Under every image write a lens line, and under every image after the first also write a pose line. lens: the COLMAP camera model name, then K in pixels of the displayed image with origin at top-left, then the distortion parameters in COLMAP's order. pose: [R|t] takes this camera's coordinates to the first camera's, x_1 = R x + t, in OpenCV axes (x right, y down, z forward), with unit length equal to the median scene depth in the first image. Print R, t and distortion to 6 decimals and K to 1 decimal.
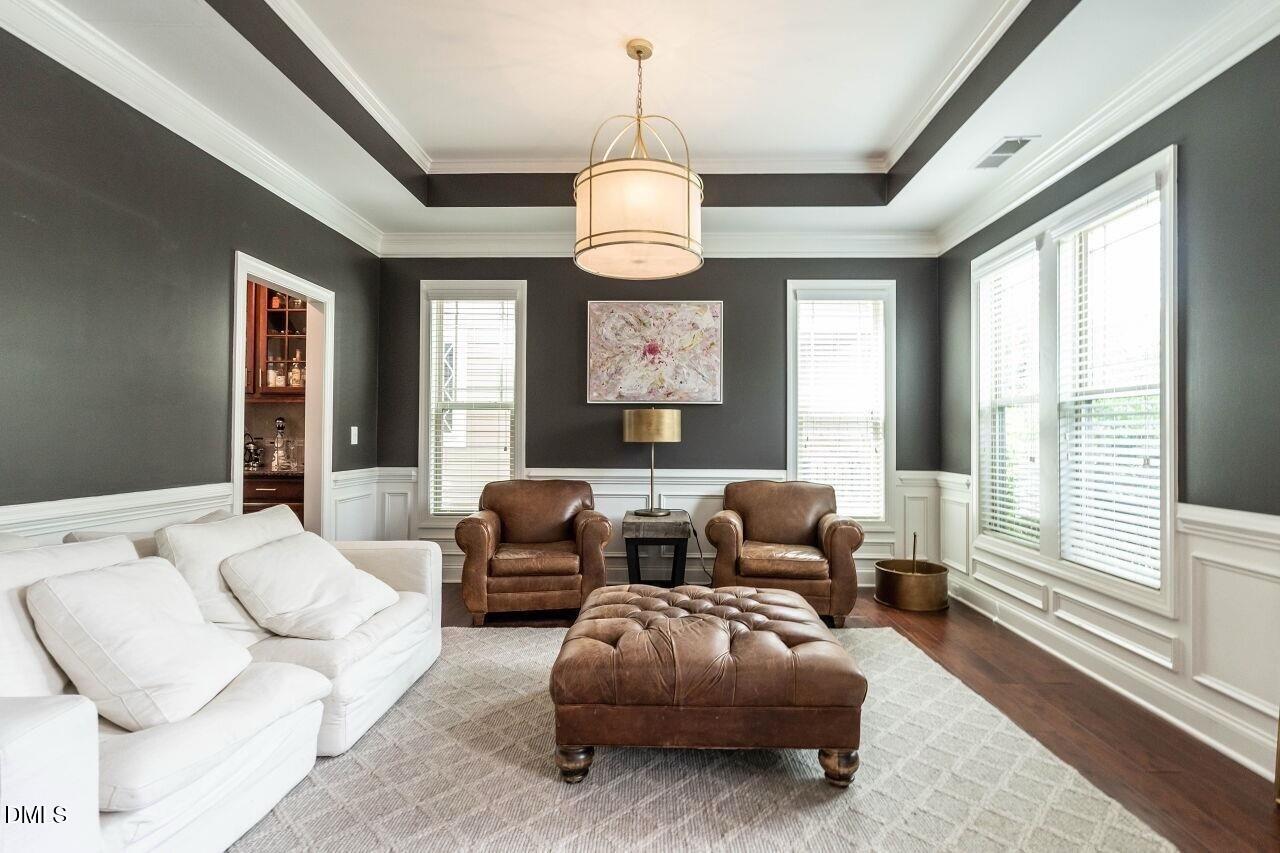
lens RADIAL K [[629.6, 0, 641.6], [0, 629.6, 423.0], [0, 0, 1]] dist [0.003173, -0.001847]
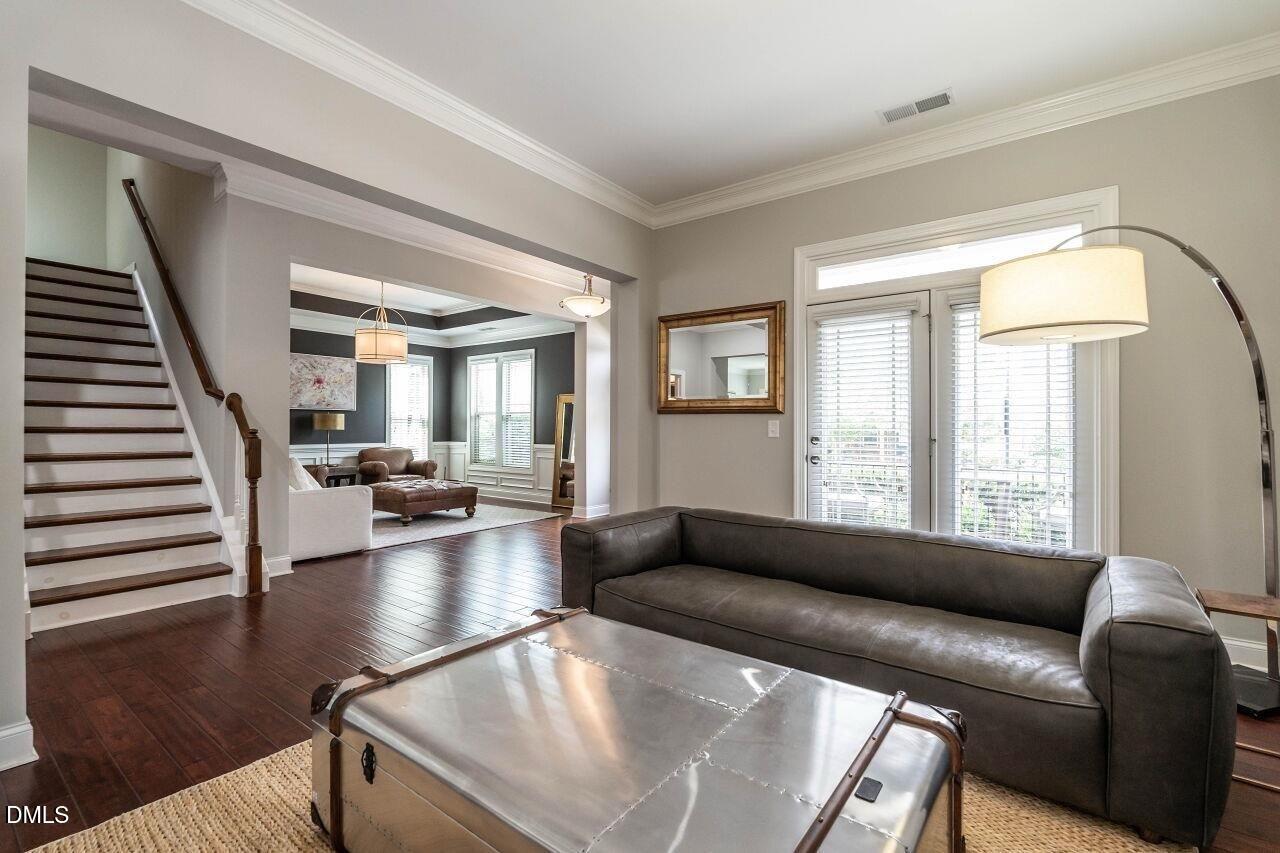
lens RADIAL K [[565.2, 0, 642.2], [0, 565.2, 423.0], [0, 0, 1]] dist [0.001210, 0.000041]
pose [[0.591977, 0.000504, 0.805955, -0.830410], [-0.014714, 0.999840, 0.010182, -0.024007], [-0.805821, -0.017887, 0.591890, -0.845044]]
